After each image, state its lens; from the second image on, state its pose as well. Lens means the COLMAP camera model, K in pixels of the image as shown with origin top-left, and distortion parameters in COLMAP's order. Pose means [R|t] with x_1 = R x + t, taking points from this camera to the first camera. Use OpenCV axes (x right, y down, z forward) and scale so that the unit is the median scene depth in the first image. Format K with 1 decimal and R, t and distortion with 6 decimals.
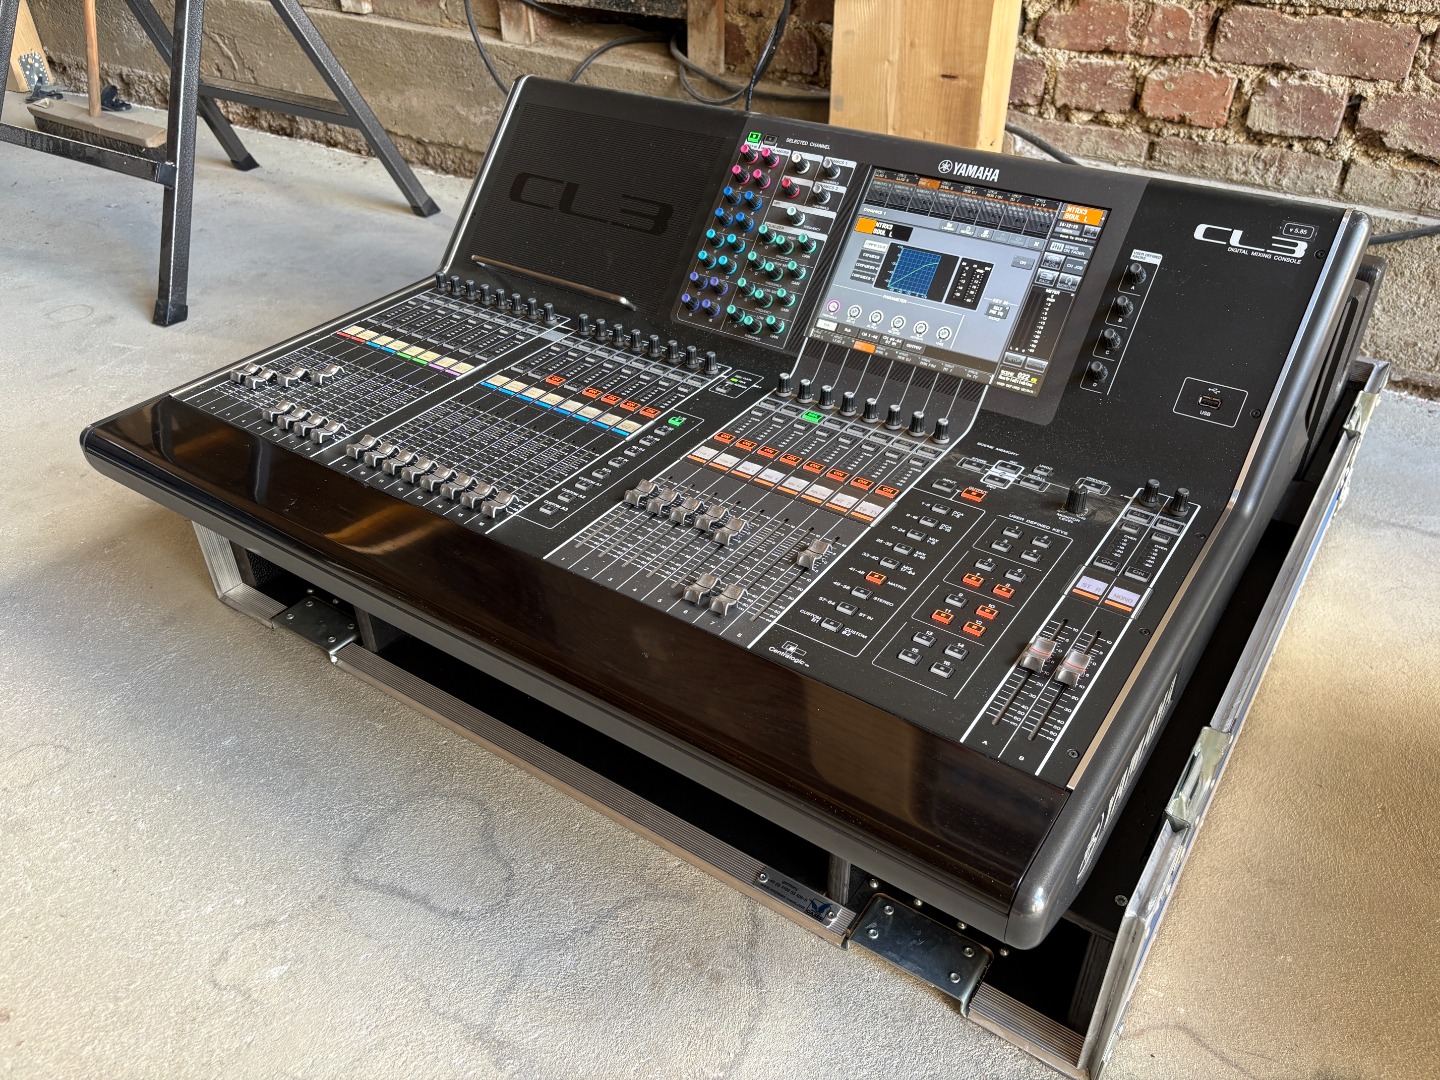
lens RADIAL K [[1088.9, 0, 720.0], [0, 1088.9, 540.0], [0, 0, 1]] dist [0.002811, -0.010418]
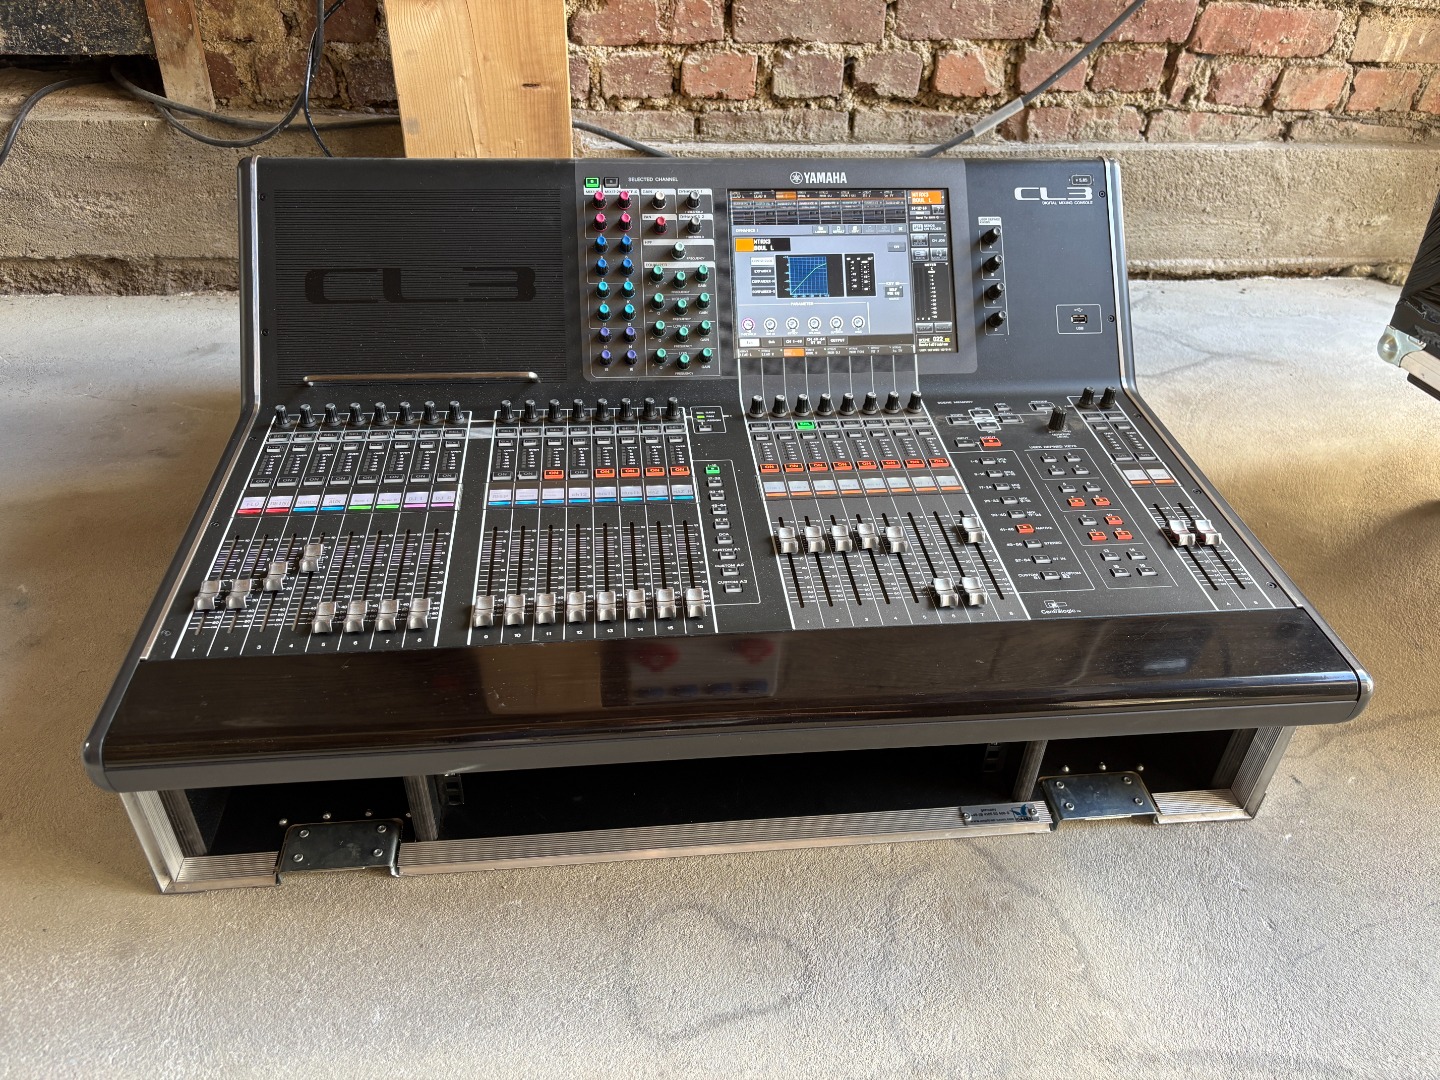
lens RADIAL K [[1060.9, 0, 711.7], [0, 1060.9, 536.3], [0, 0, 1]] dist [0.058490, -0.081790]
pose [[0.759174, -0.360172, 0.542153, -0.563195], [0.341610, 0.929486, 0.139136, -0.177582], [-0.554037, 0.079577, 0.828680, 0.166995]]
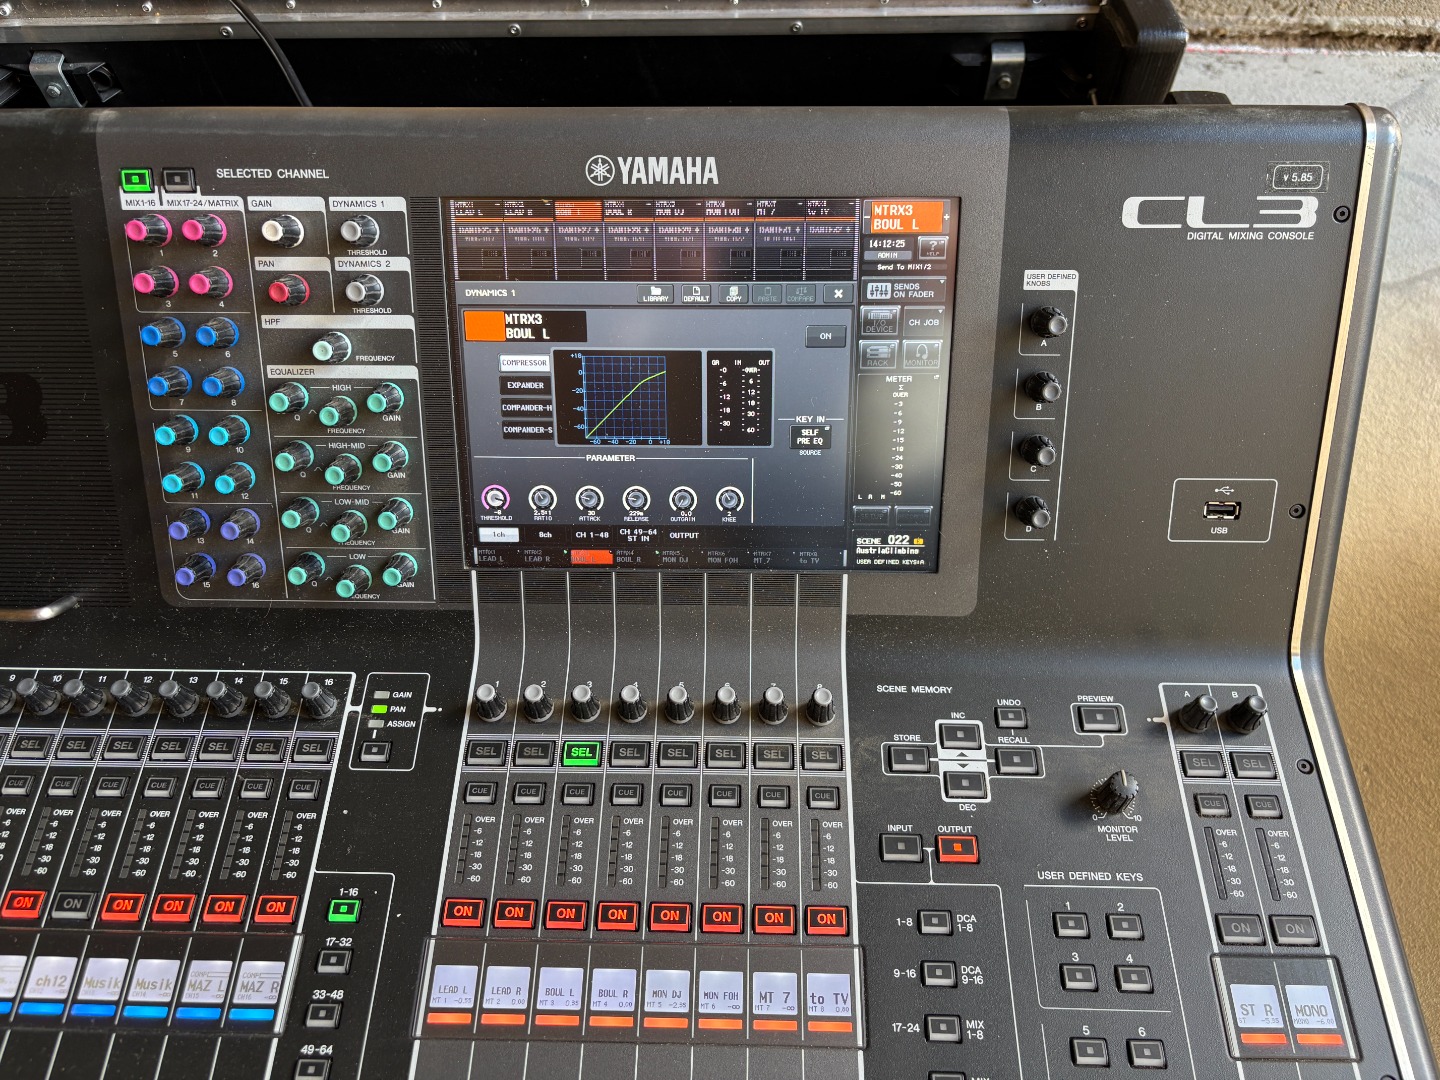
lens RADIAL K [[1060.9, 0, 711.7], [0, 1060.9, 536.3], [0, 0, 1]] dist [0.058490, -0.081790]
pose [[0.833514, -0.467803, 0.293964, 0.033313], [0.326920, 0.846518, 0.420157, -0.375065], [-0.445396, -0.254104, 0.858518, 0.515930]]
